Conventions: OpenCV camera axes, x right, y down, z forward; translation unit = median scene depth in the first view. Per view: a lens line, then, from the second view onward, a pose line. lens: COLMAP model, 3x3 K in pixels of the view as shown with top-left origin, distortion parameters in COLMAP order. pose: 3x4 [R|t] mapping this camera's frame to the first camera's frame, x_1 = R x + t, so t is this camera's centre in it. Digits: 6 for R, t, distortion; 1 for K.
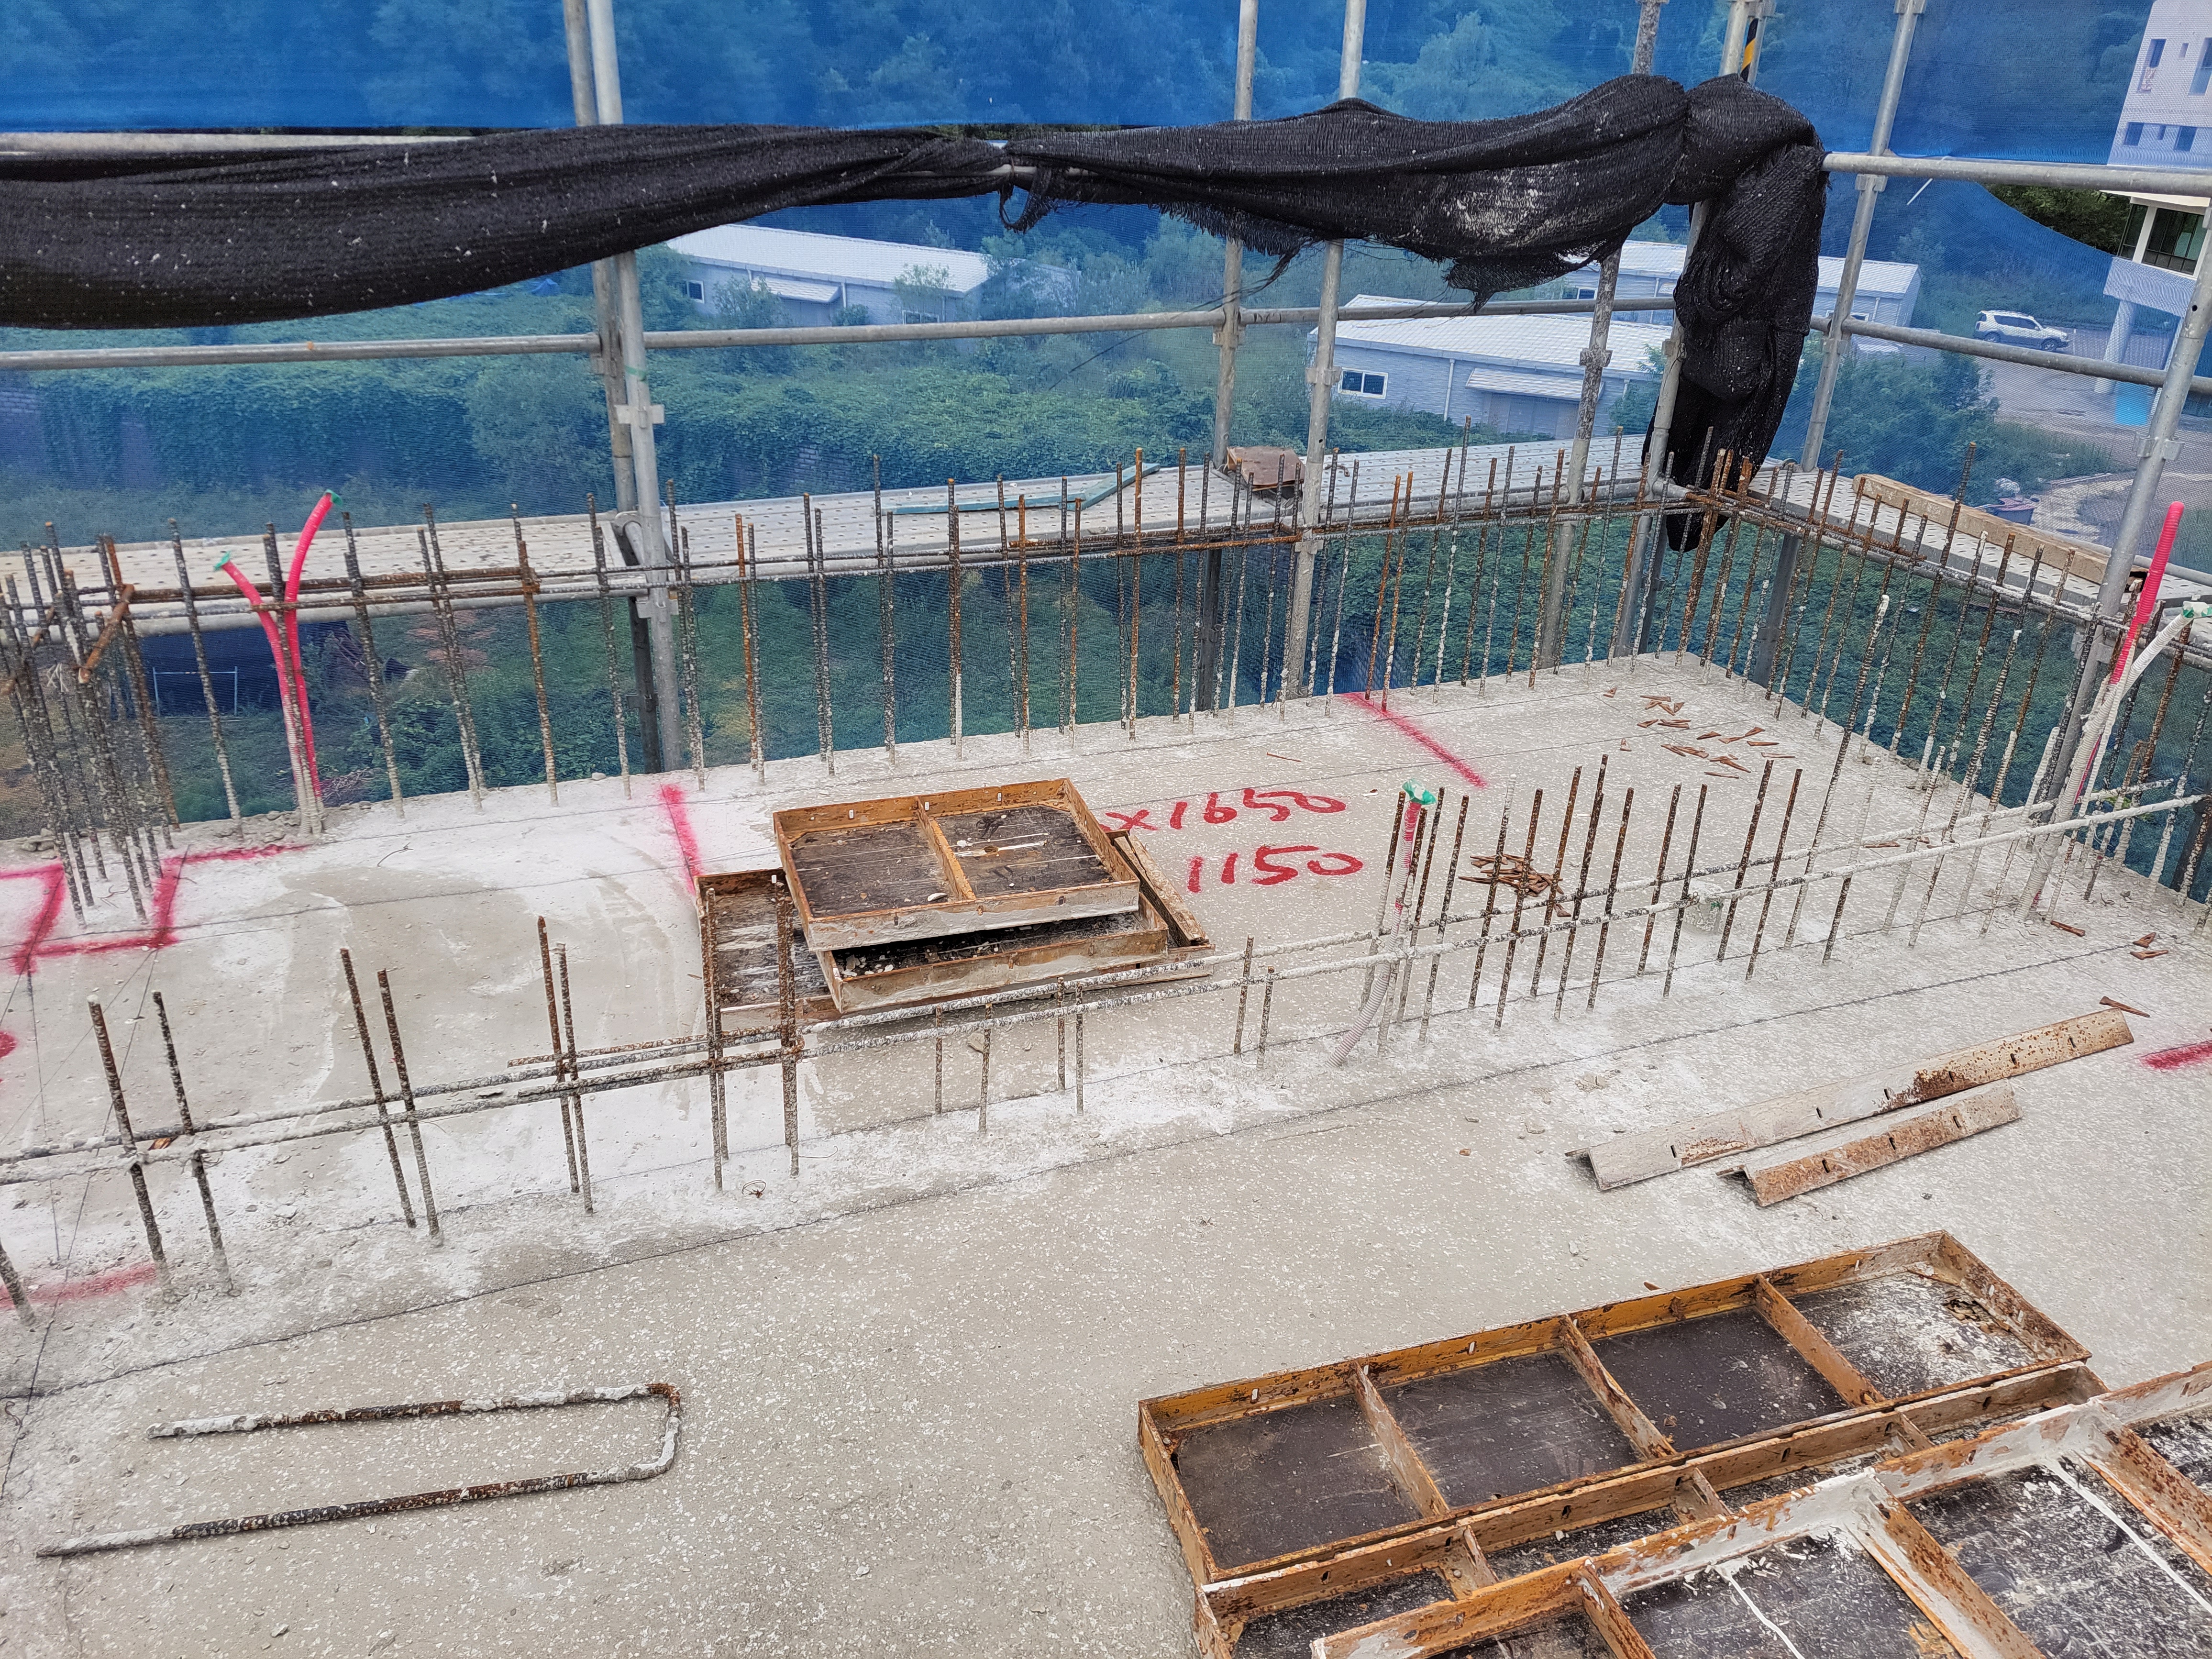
lens RADIAL K [[1556.4, 0, 1106.0], [0, 1556.4, 829.5], [0, 0, 1]] dist [-0.026795, -0.002949]
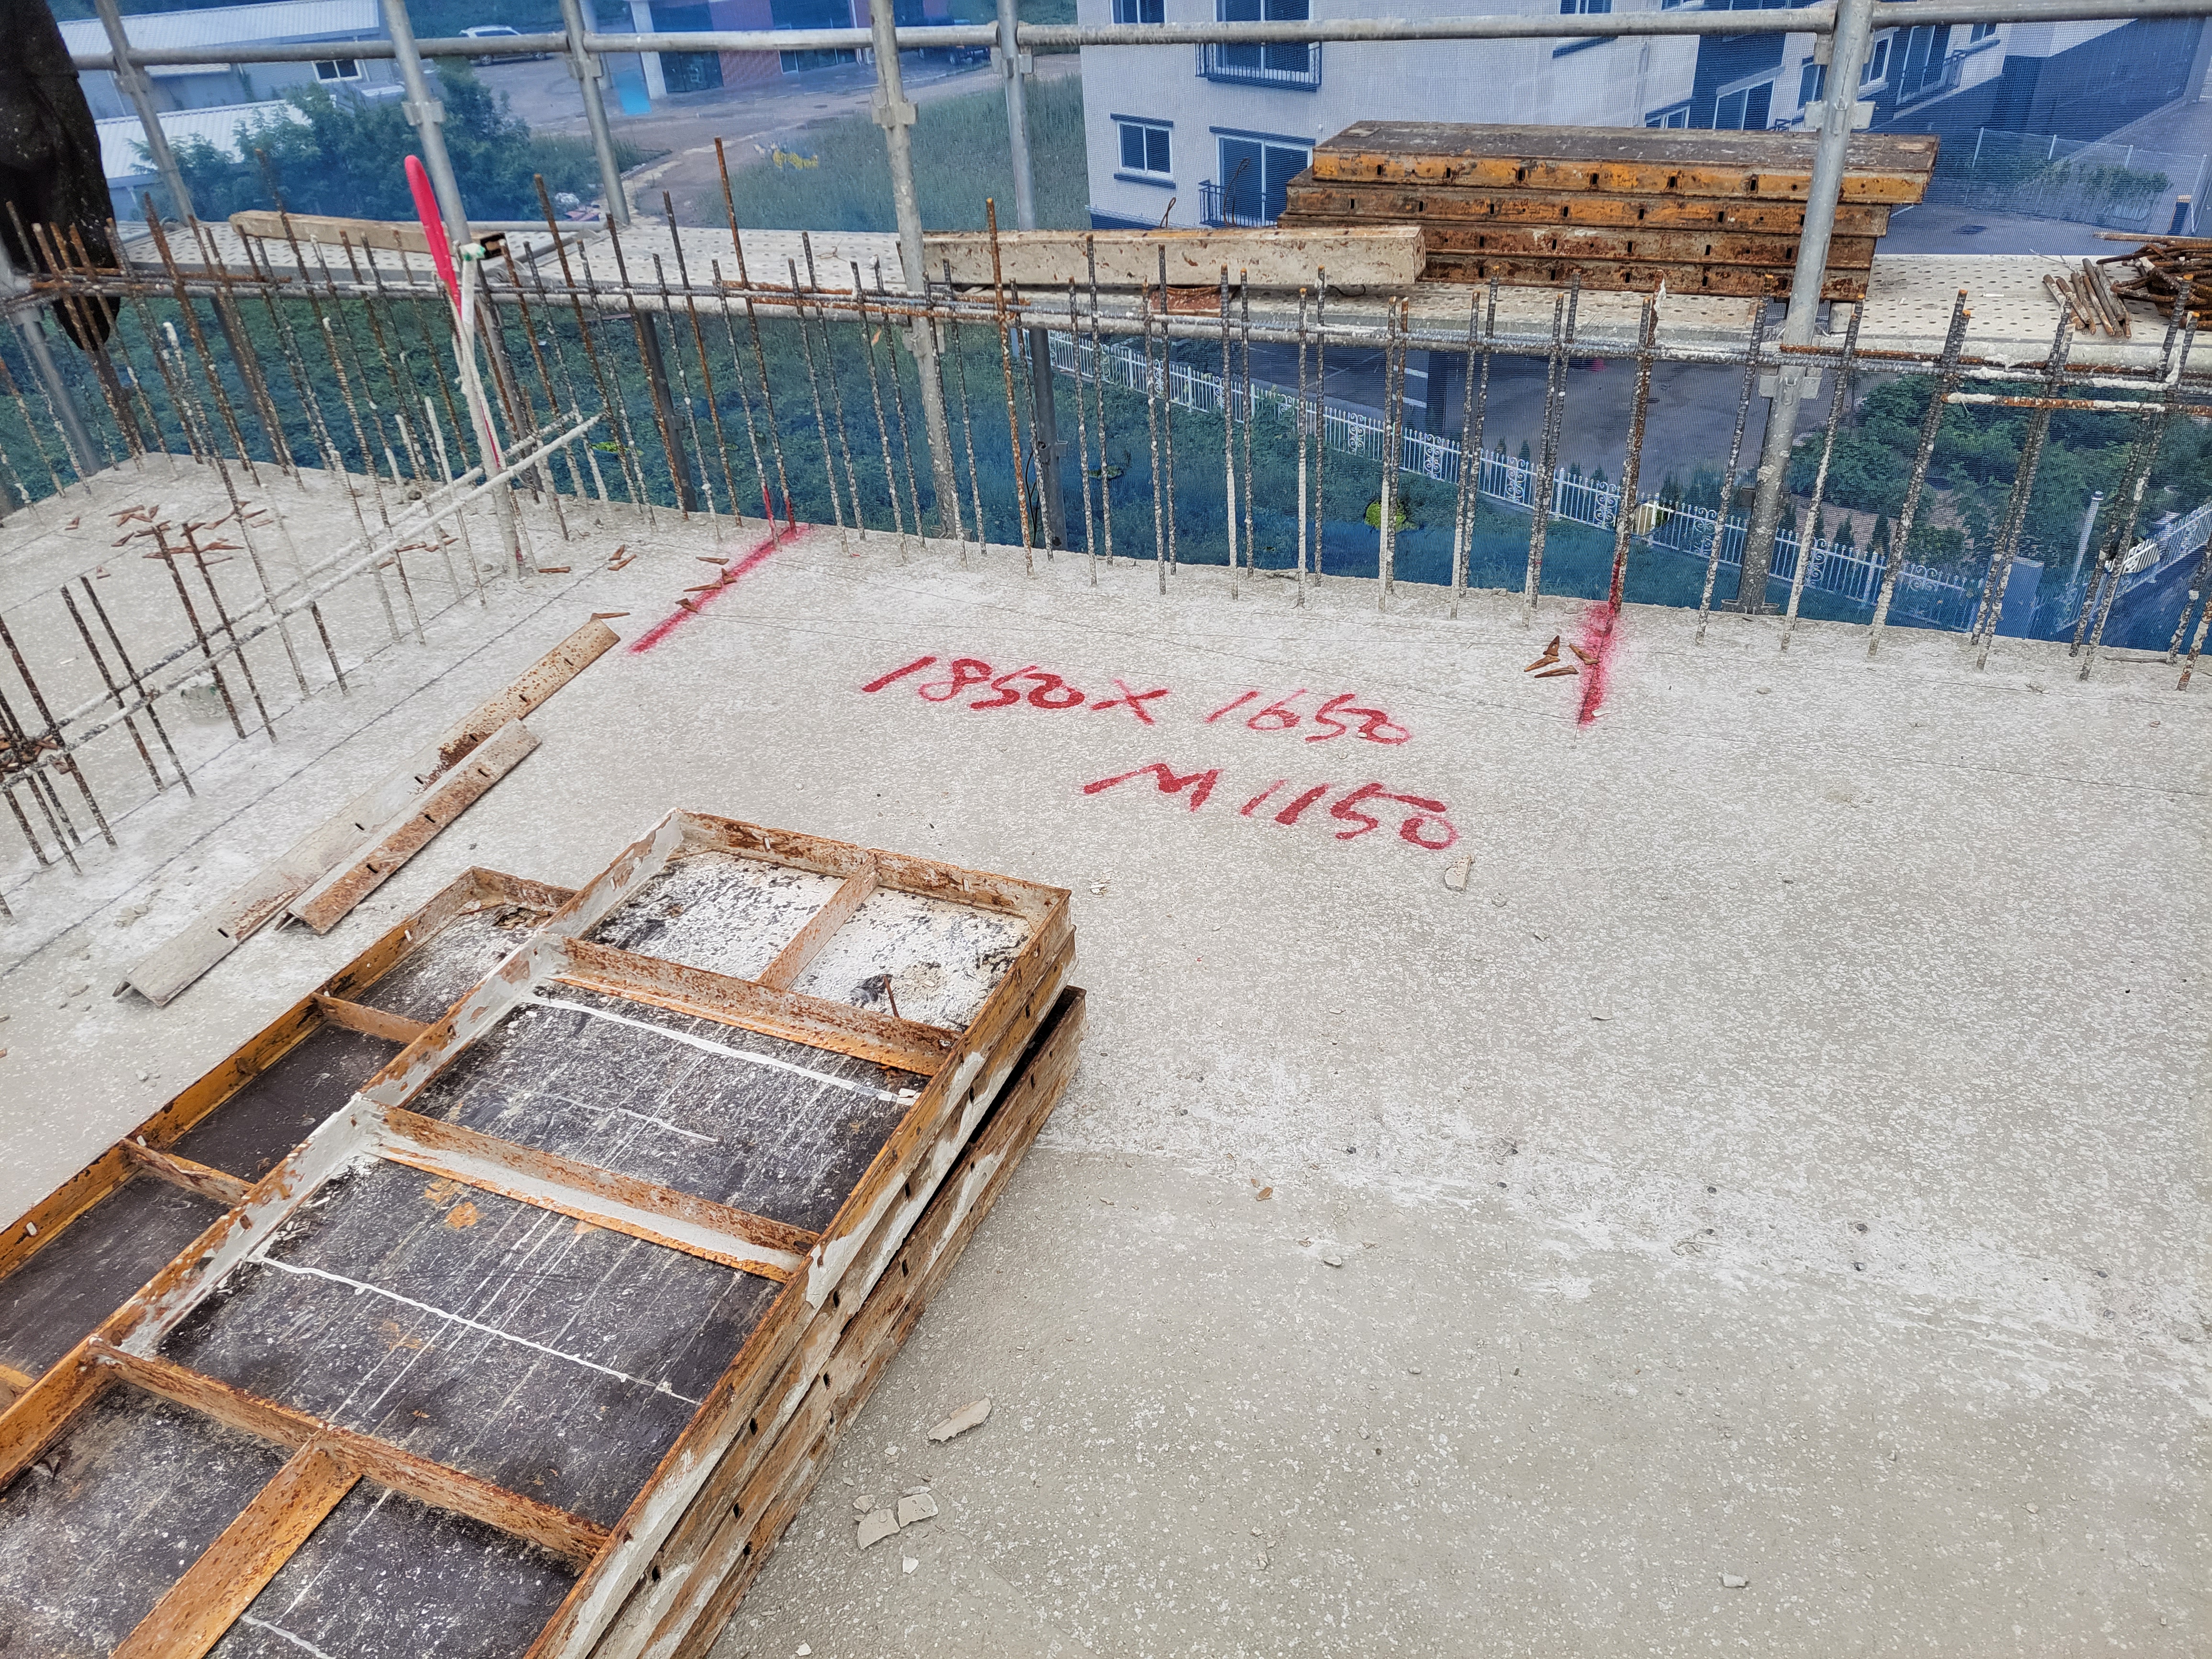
lens RADIAL K [[1550.3, 0, 1106.0], [0, 1550.3, 829.5], [0, 0, 1]] dist [0.007350, -0.031978]
pose [[0.619197, -0.481007, 0.620667, 0.113628], [0.385146, 0.874852, 0.293762, 0.065159], [-0.684294, 0.057152, 0.726964, -0.081016]]
